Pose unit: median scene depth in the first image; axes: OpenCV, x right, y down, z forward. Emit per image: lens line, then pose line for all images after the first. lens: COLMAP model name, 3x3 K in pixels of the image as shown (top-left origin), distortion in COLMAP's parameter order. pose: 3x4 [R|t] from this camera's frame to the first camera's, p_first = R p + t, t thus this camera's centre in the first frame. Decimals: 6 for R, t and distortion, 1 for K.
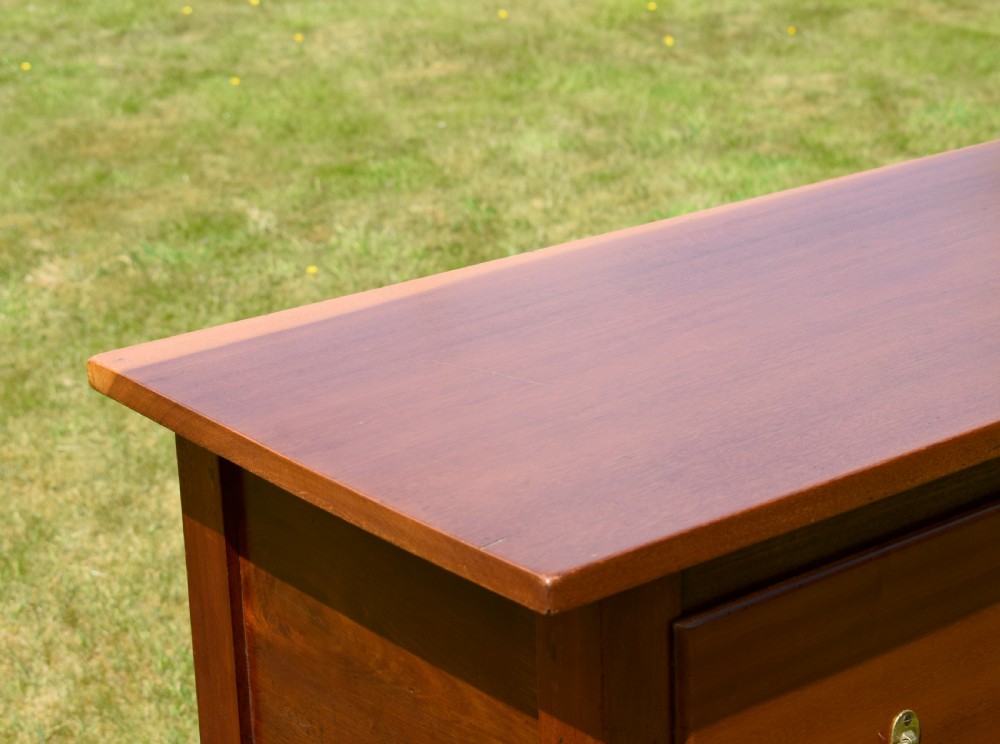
lens RADIAL K [[2588.1, 0, 459.0], [0, 2588.1, 371.5], [0, 0, 1]] dist [-0.041673, 0.122768]
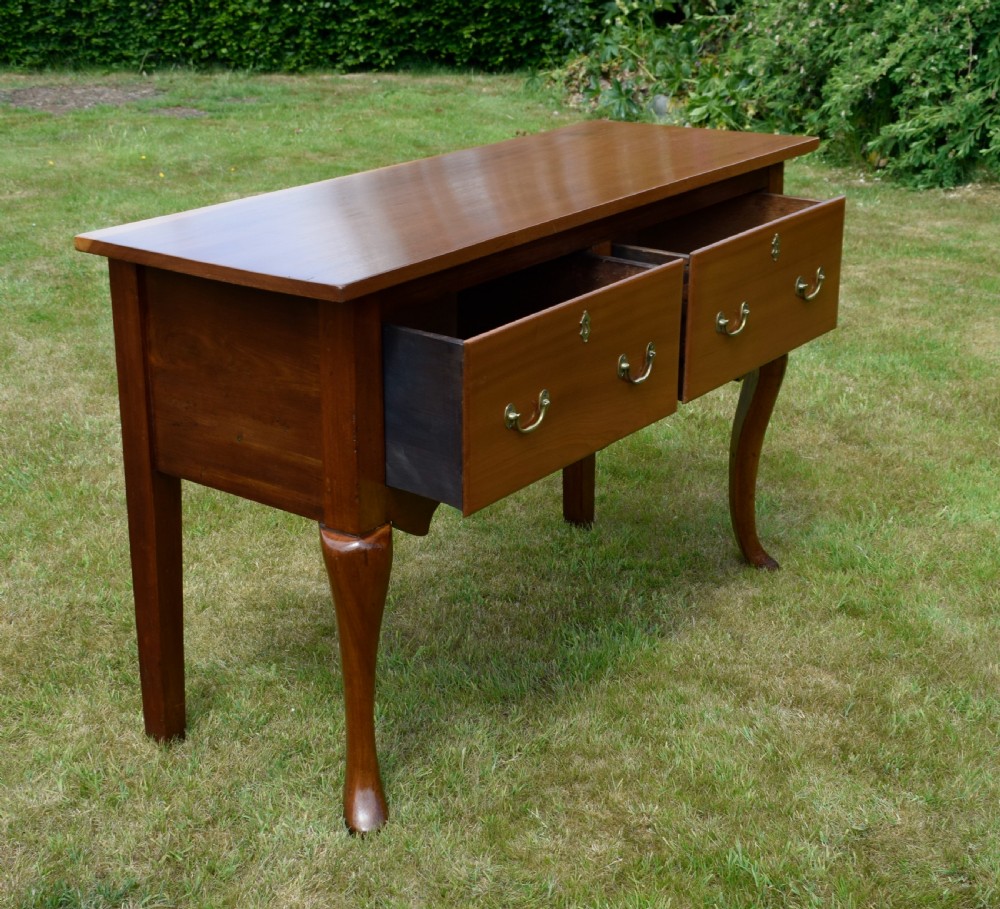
lens RADIAL K [[1712.8, 0, 478.8], [0, 1712.8, 512.6], [0, 0, 1]] dist [-0.026244, 0.020422]
pose [[0.953544, -0.070566, 0.292872, -0.076552], [0.057161, 0.996899, 0.054090, 0.049545], [-0.295780, -0.034836, 0.954621, -0.135996]]
